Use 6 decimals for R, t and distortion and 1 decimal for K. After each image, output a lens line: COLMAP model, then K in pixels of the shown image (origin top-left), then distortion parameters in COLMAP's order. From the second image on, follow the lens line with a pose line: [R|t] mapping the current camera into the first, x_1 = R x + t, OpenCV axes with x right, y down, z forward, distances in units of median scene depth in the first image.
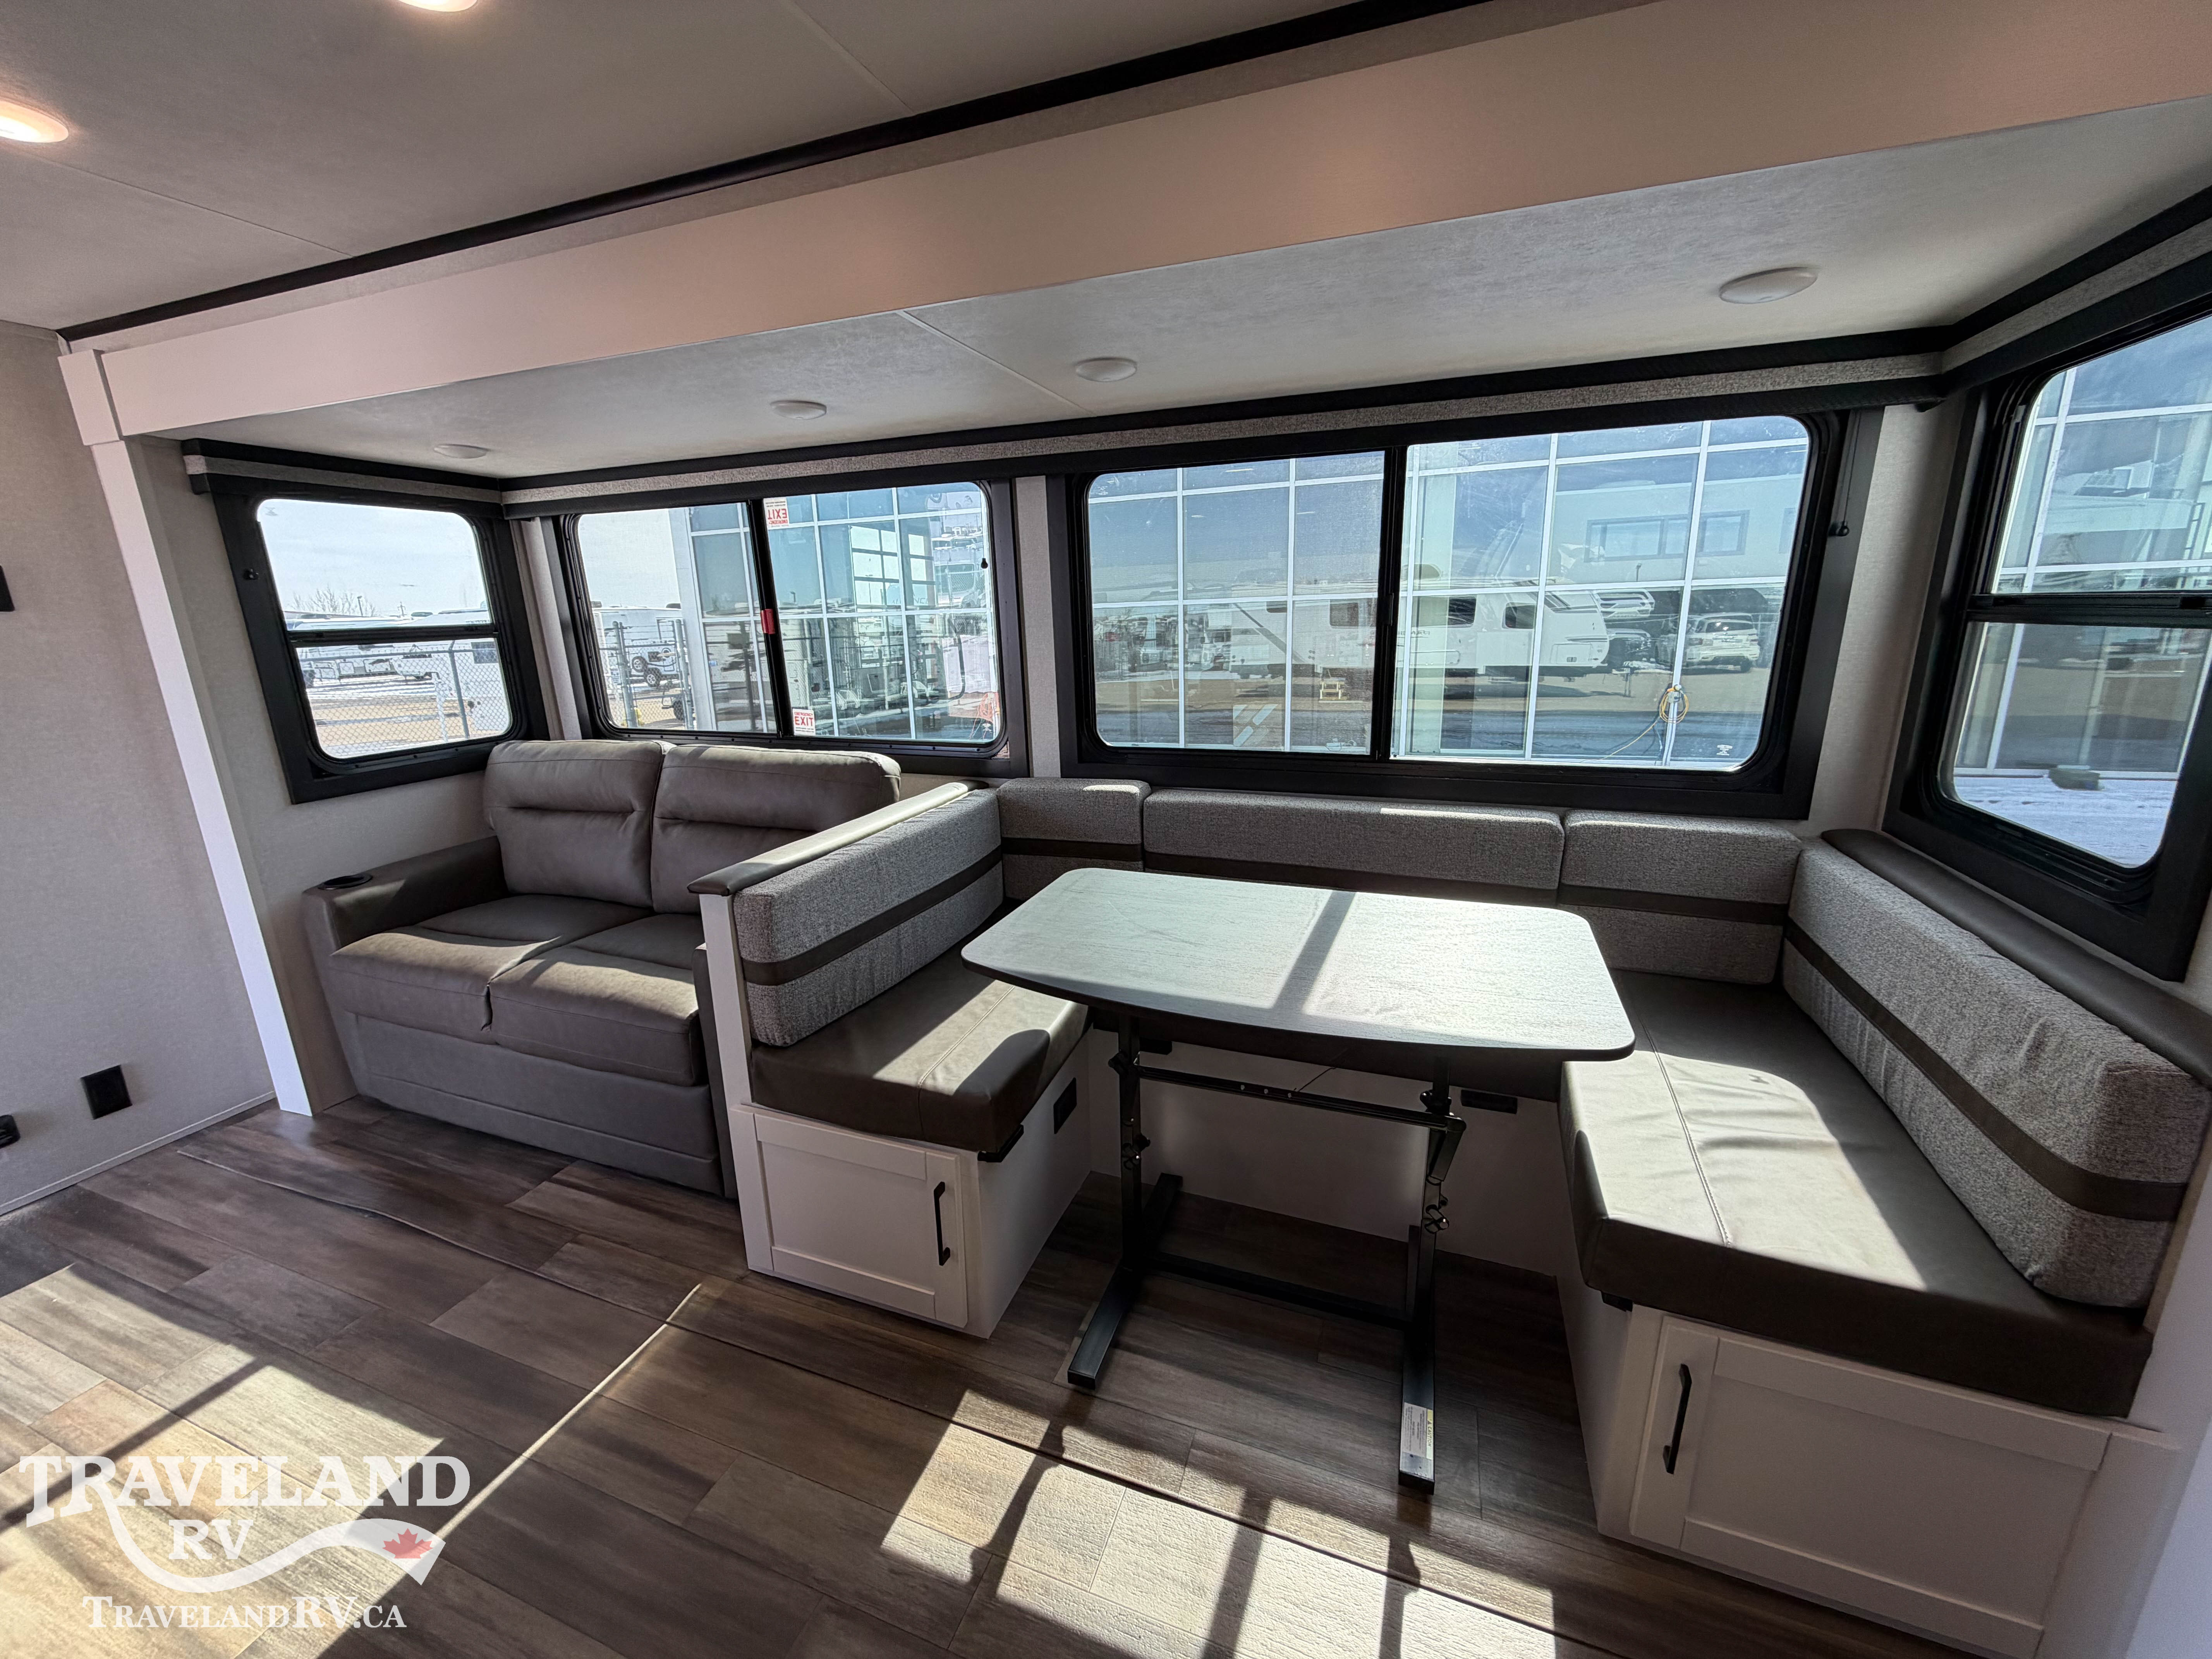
lens RADIAL K [[876.1, 0, 1098.3], [0, 876.1, 829.3], [0, 0, 1]] dist [0.000248, -0.000383]
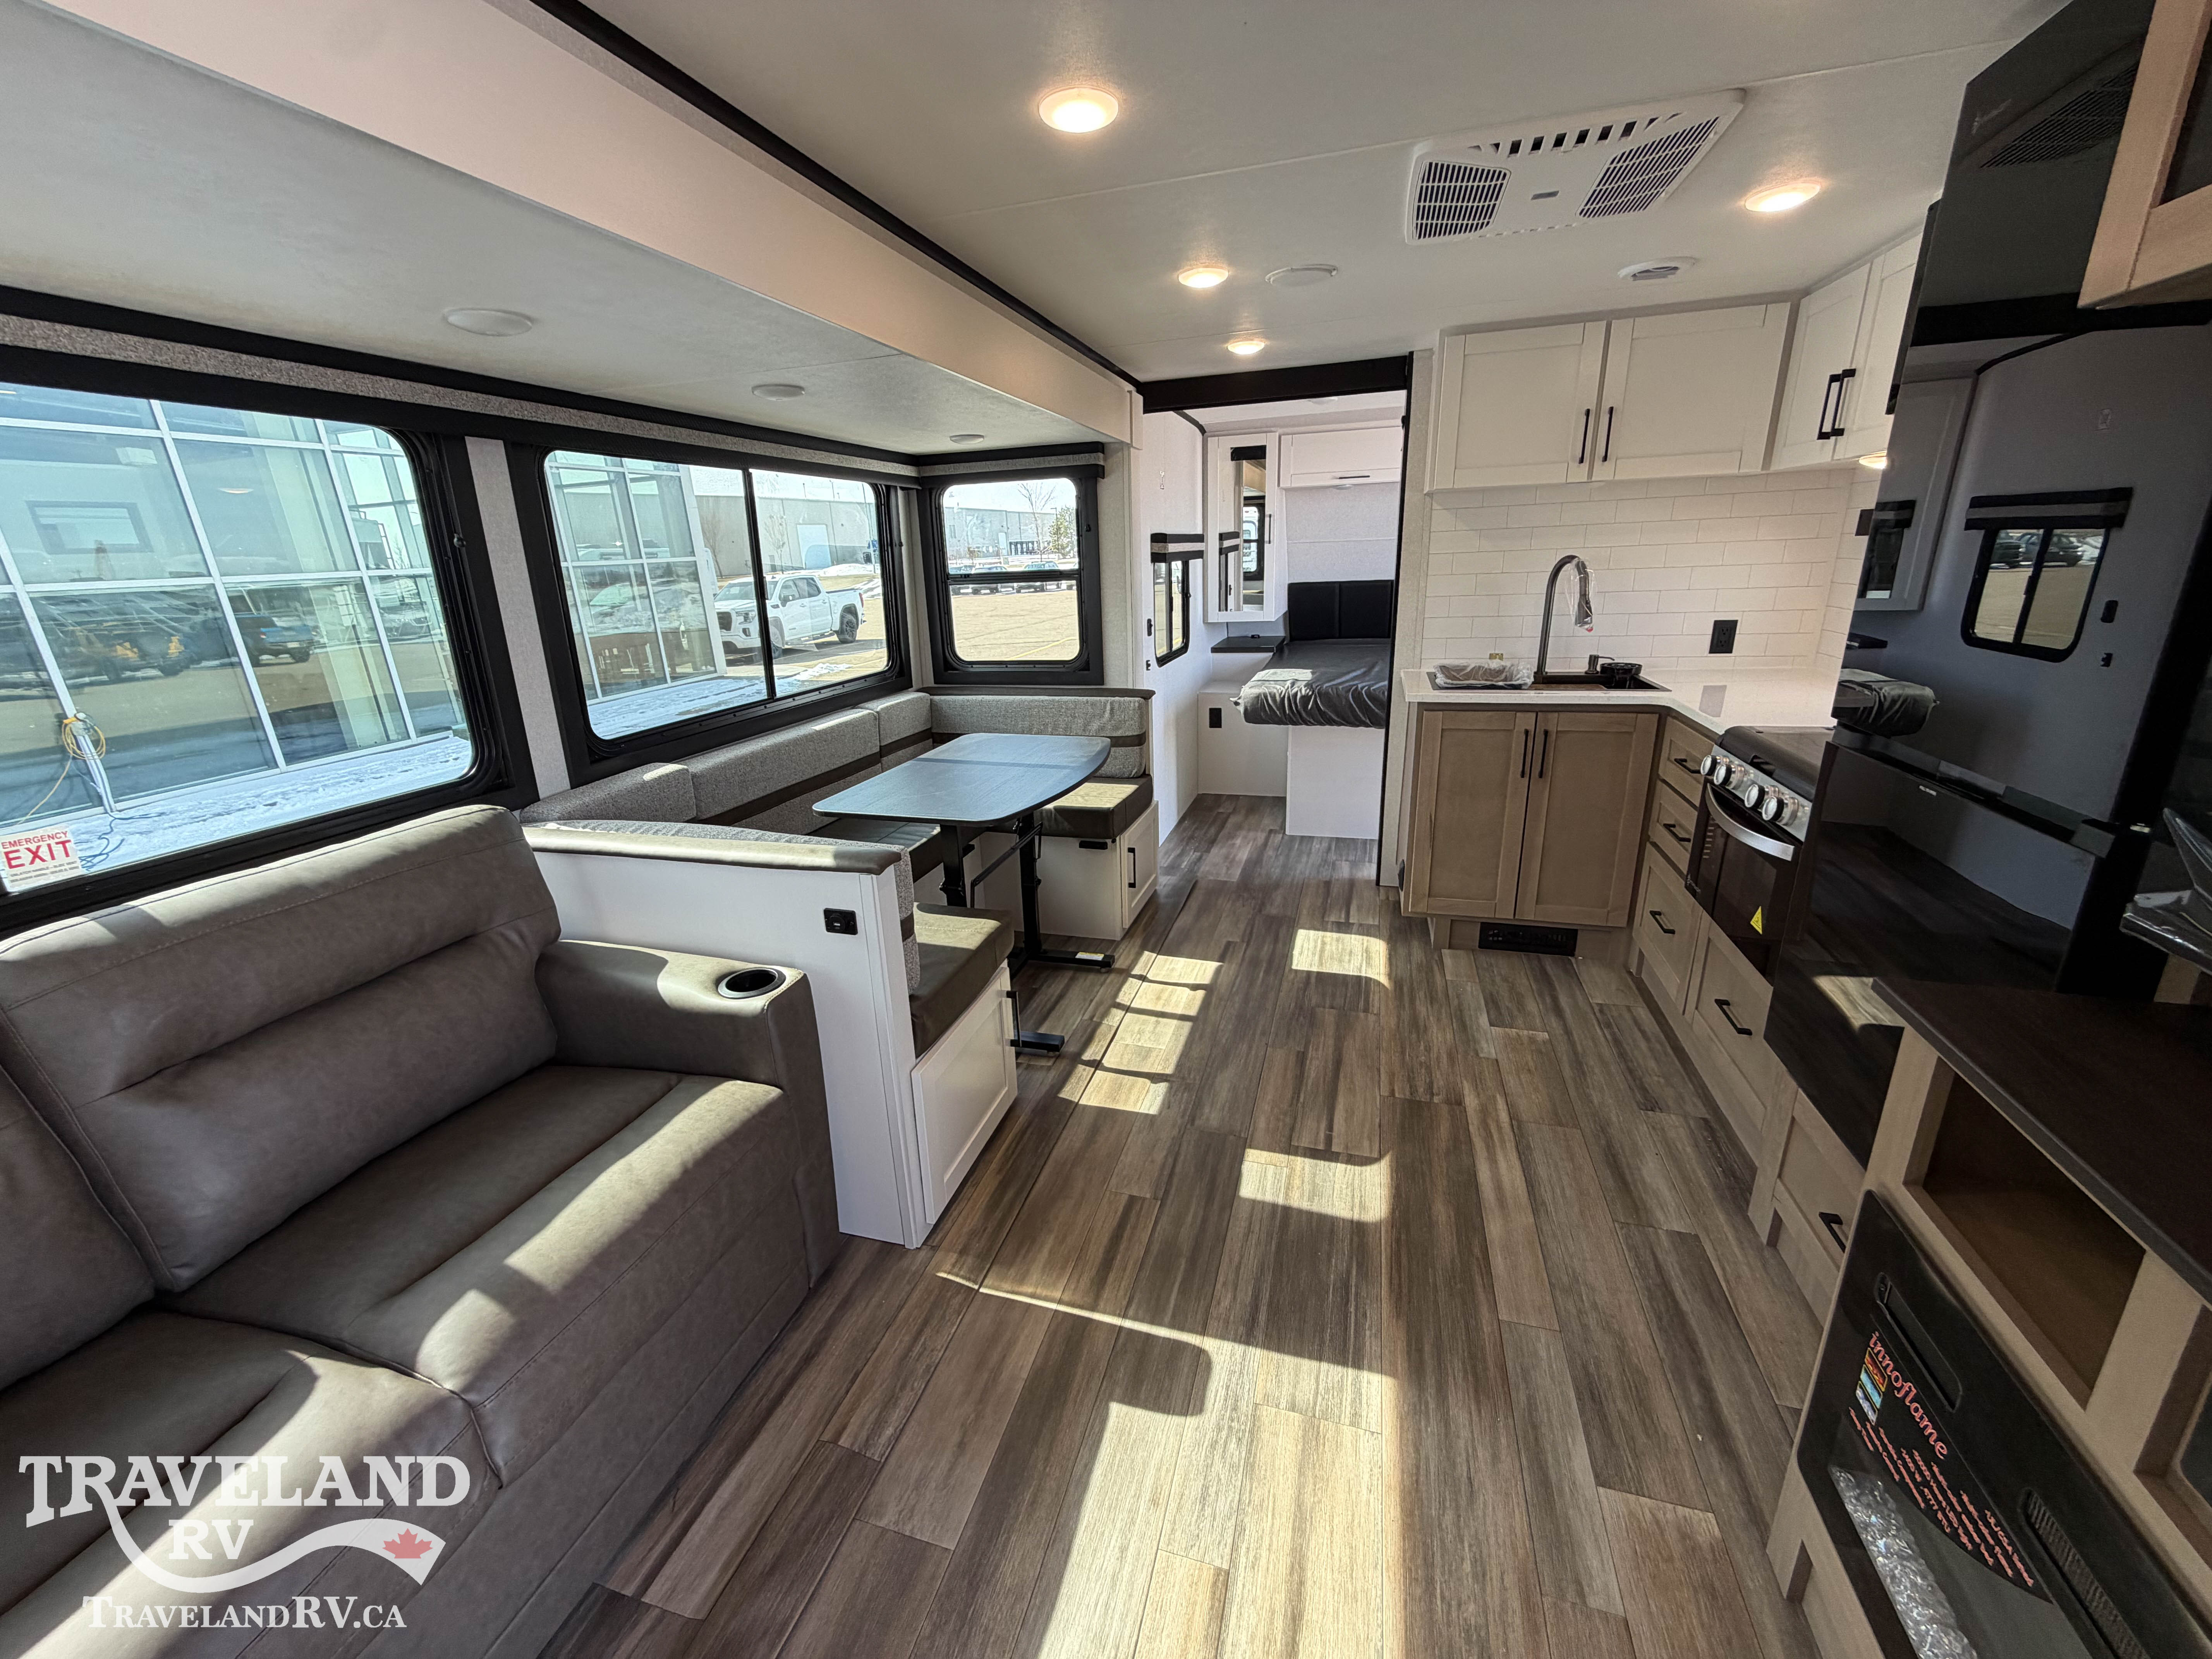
lens RADIAL K [[876.1, 0, 1098.3], [0, 876.1, 829.3], [0, 0, 1]] dist [0.000248, -0.000383]
pose [[-0.071061, -0.274907, 0.958841, -1.387594], [0.281362, 0.916712, 0.283681, -0.181154], [-0.956967, 0.289940, 0.012206, 0.732481]]
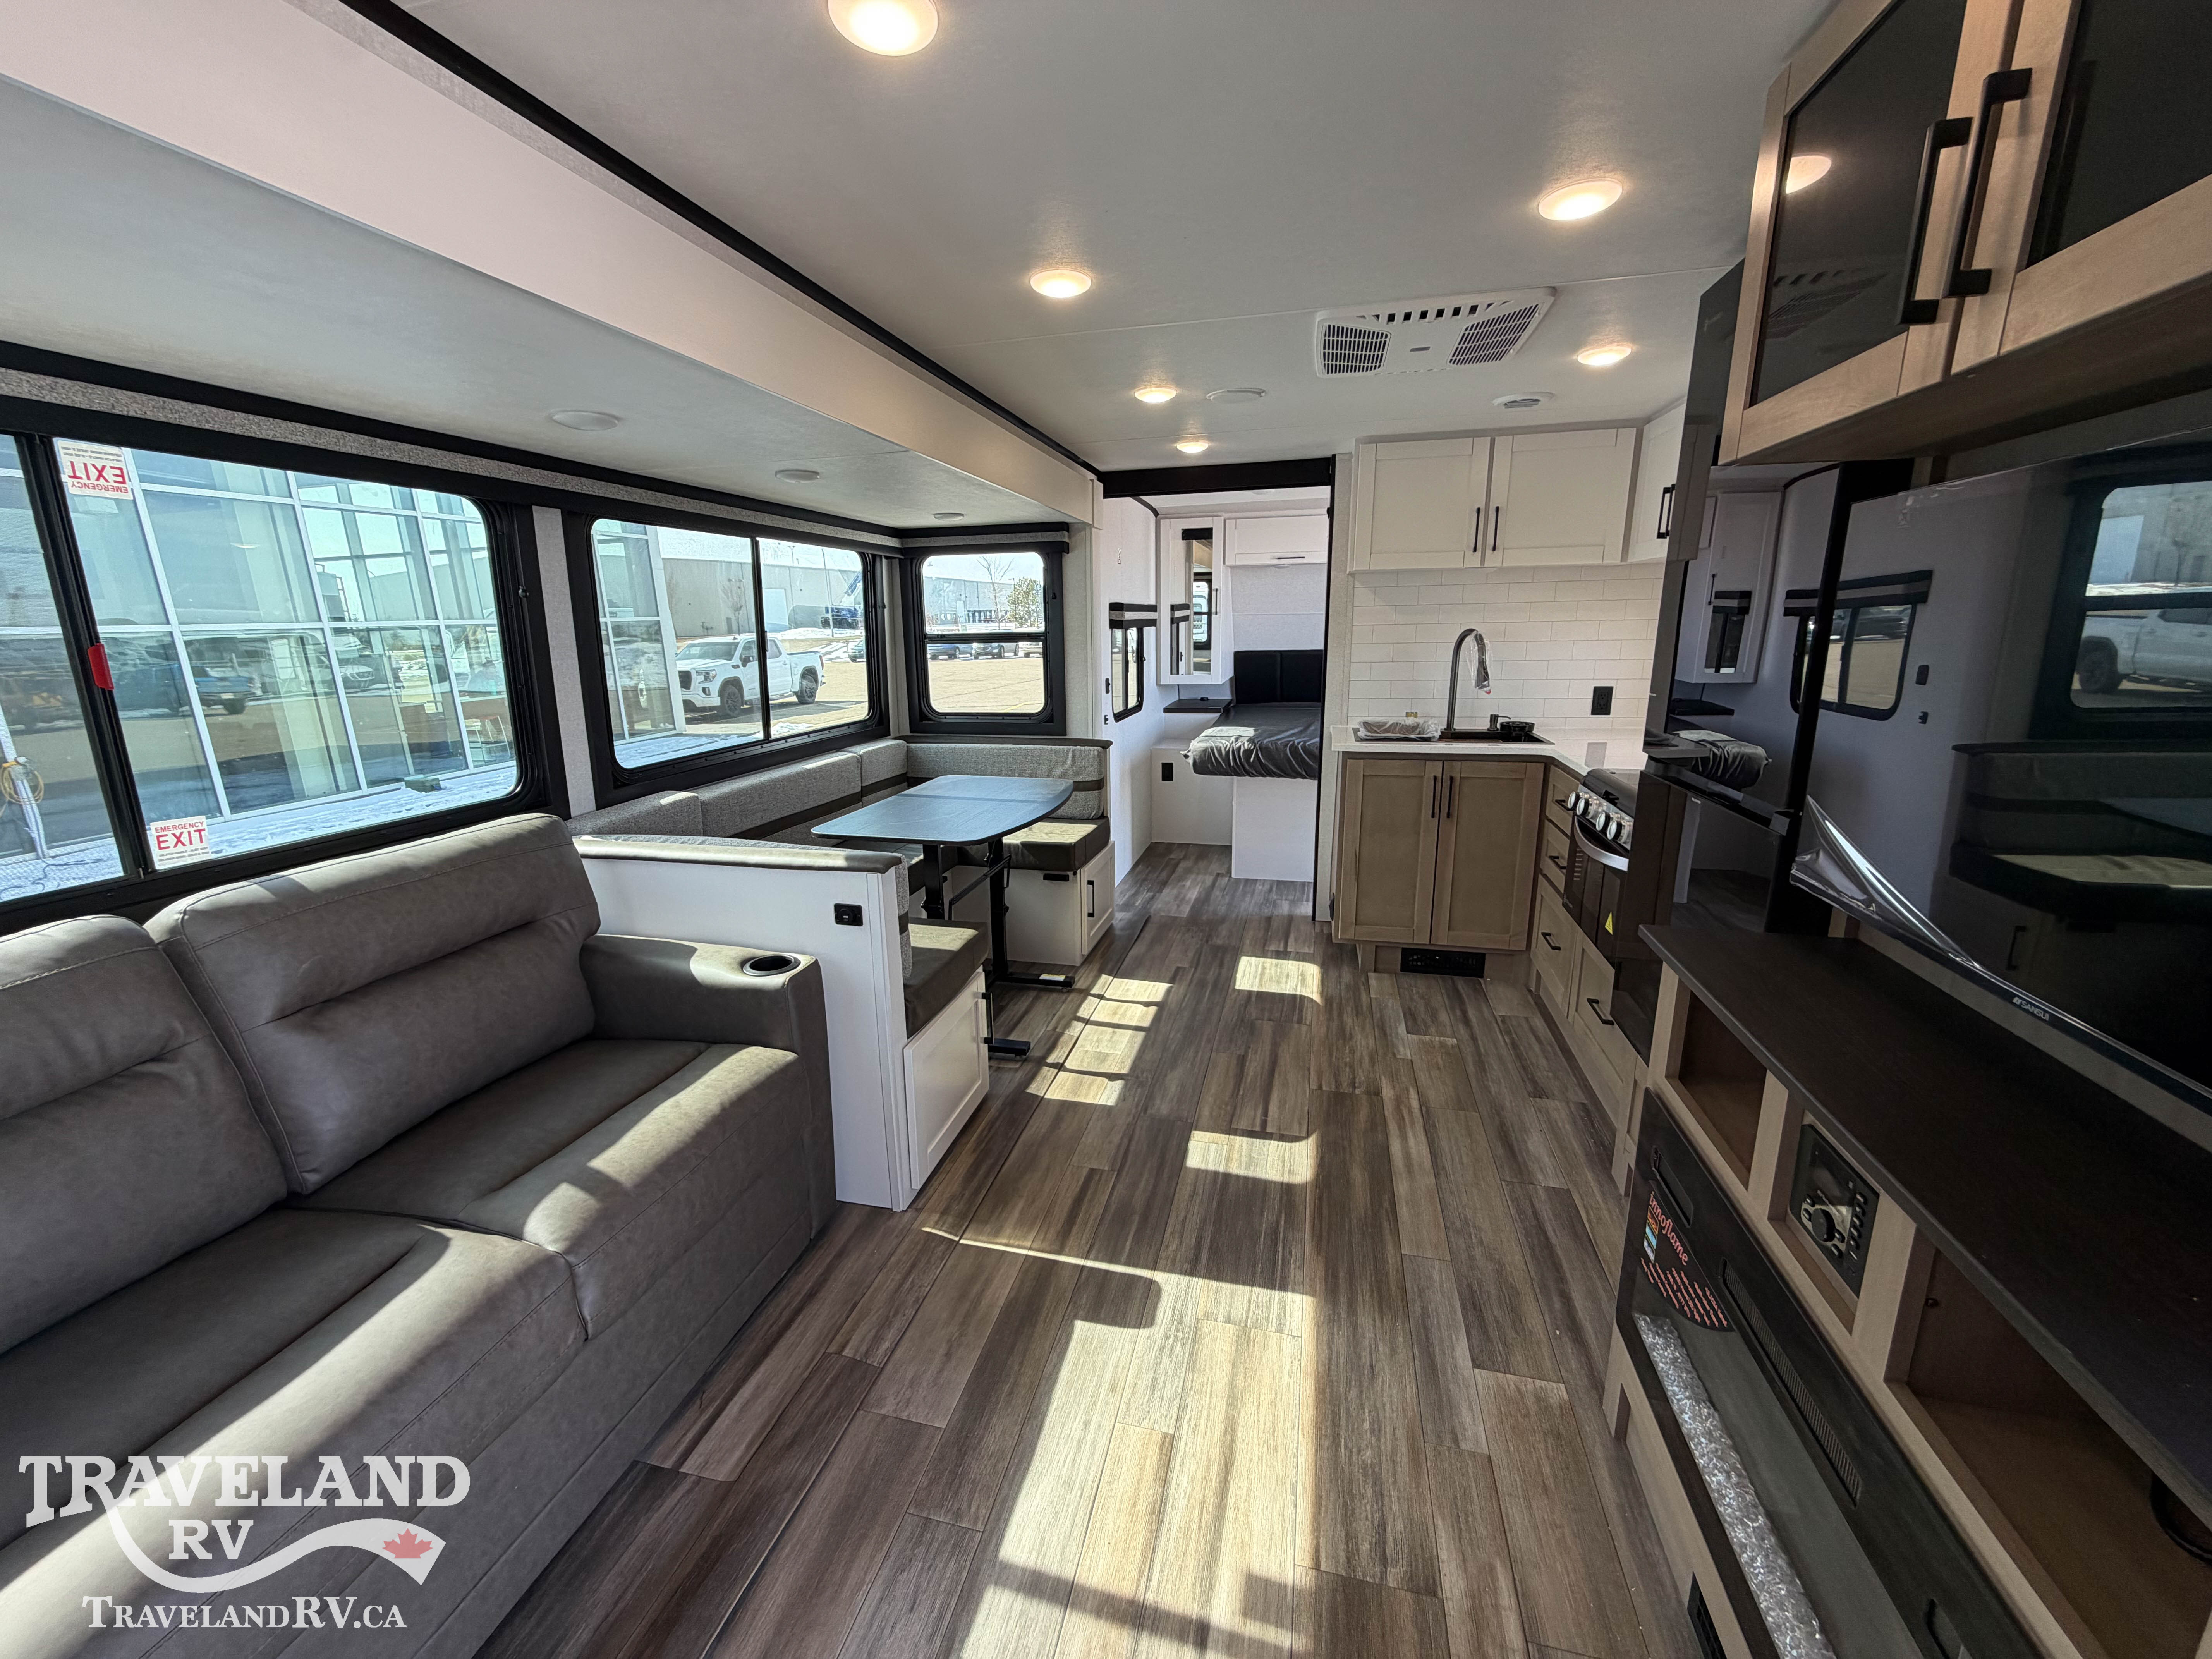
lens RADIAL K [[876.1, 0, 1098.3], [0, 876.1, 829.3], [0, 0, 1]] dist [0.000248, -0.000383]
pose [[-0.119585, -0.203572, 0.971729, -1.601395], [0.260510, 0.938025, 0.228570, -0.173692], [-0.958036, 0.280479, -0.059142, 0.771992]]
